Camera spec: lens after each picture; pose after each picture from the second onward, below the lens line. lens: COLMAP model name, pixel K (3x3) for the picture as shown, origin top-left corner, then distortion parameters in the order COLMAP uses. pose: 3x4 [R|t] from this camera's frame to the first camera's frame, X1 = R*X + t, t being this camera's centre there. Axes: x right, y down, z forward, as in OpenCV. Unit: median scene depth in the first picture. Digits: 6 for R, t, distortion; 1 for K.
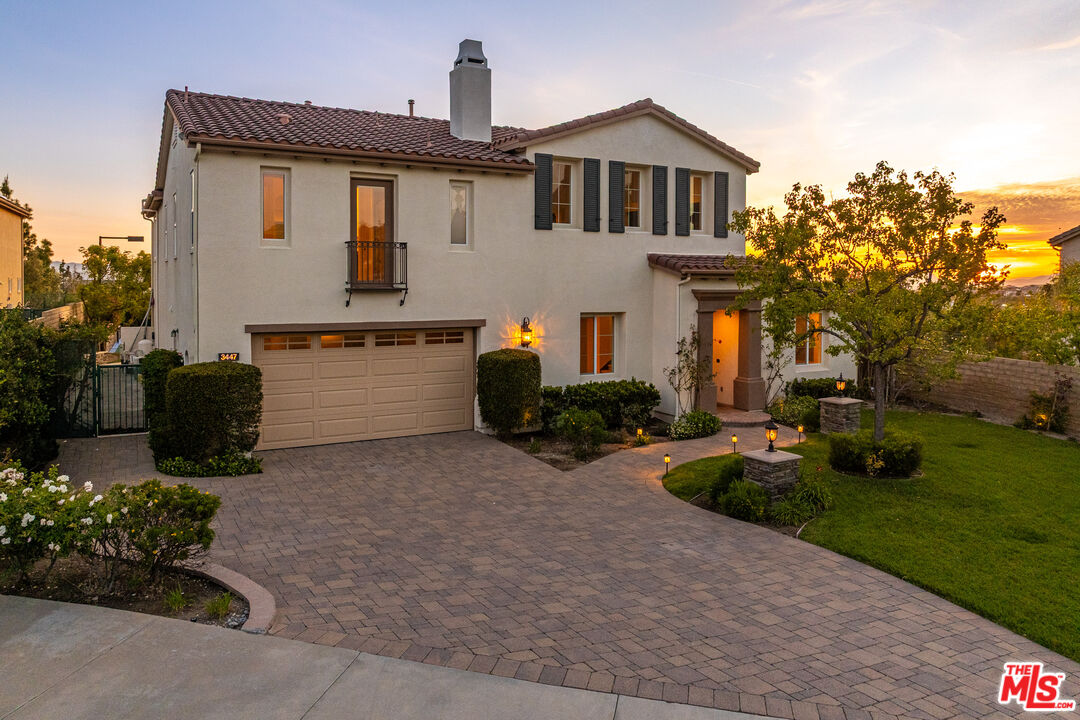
lens RADIAL K [[689.5, 0, 540.0], [0, 689.5, 360.0], [0, 0, 1]] dist [-0.052162, -0.000022]
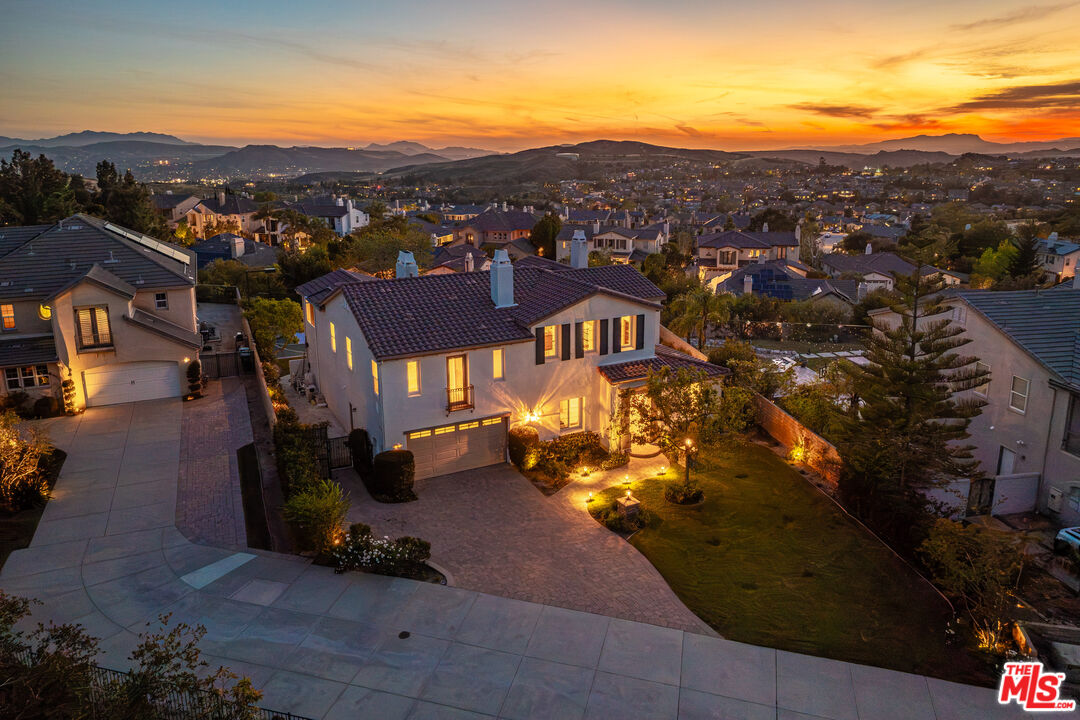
lens RADIAL K [[689.5, 0, 540.0], [0, 689.5, 360.0], [0, 0, 1]] dist [-0.052162, -0.000022]
pose [[0.998739, -0.000095, -0.050204, 0.200563], [0.011096, 0.975684, 0.218901, -1.237306], [0.048962, -0.219182, 0.974455, -1.802408]]
